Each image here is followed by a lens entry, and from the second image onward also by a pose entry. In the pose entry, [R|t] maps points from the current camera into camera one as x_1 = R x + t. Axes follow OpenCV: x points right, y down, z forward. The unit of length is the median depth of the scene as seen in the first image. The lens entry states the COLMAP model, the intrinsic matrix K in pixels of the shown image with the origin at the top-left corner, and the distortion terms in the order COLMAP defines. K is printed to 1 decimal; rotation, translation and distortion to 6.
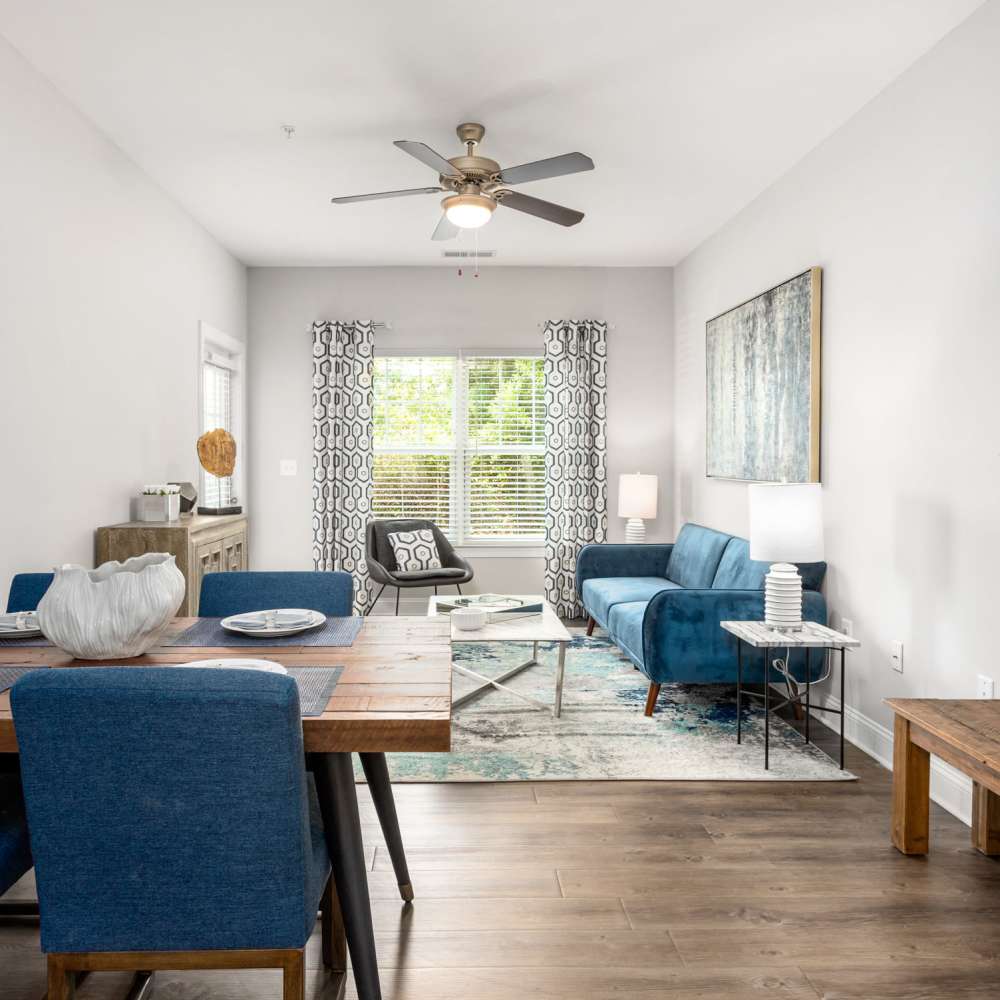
lens RADIAL K [[806.4, 0, 505.5], [0, 806.4, 471.6], [0, 0, 1]] dist [-0.015999, 0.029154]
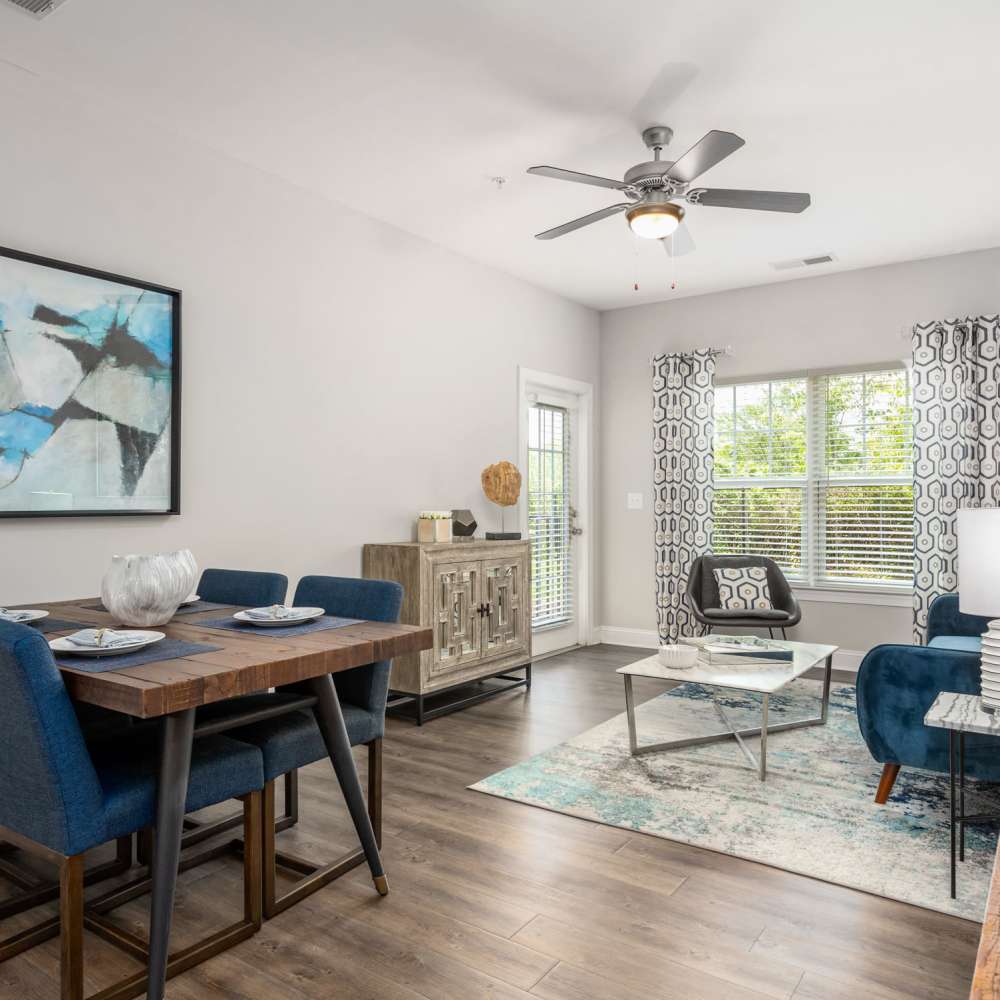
lens RADIAL K [[806.4, 0, 507.8], [0, 806.4, 503.9], [0, 0, 1]] dist [-0.015999, 0.029154]
pose [[0.802245, -0.000808, -0.596995, 0.241478], [-0.007376, 0.999909, -0.011266, 0.013085], [0.596950, 0.013442, 0.802166, 0.092078]]
